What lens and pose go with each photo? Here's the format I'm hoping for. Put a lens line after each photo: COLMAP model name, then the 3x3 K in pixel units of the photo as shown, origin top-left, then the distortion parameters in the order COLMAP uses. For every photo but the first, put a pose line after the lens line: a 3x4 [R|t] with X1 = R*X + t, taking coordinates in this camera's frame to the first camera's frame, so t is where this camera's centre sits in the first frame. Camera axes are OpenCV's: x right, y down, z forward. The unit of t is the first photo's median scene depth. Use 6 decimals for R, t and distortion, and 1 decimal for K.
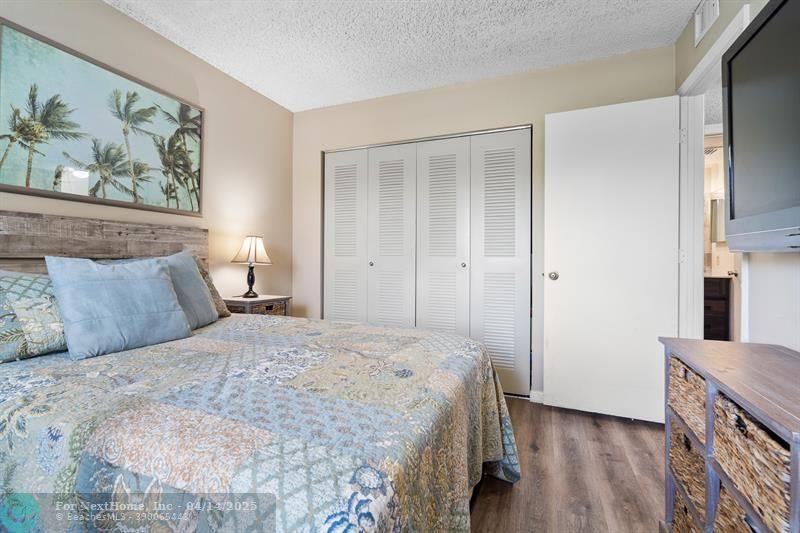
lens RADIAL K [[368.4, 0, 399.7], [0, 368.4, 261.3], [0, 0, 1]] dist [-0.002812, -0.000253]
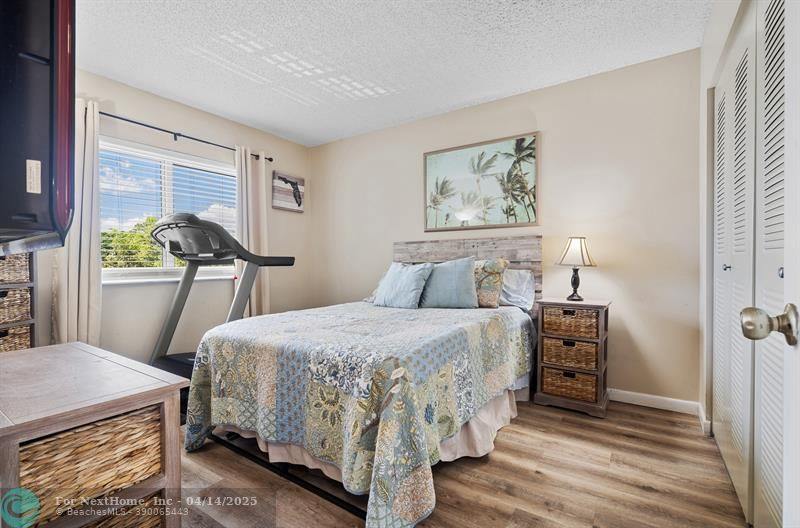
lens RADIAL K [[368.4, 0, 383.0], [0, 368.4, 267.9], [0, 0, 1]] dist [-0.002812, -0.000253]
pose [[-0.230009, 0.011333, -0.973122, 0.768790], [0.006497, 0.999928, 0.010110, -0.001167], [0.973167, -0.003997, -0.230066, 0.853837]]
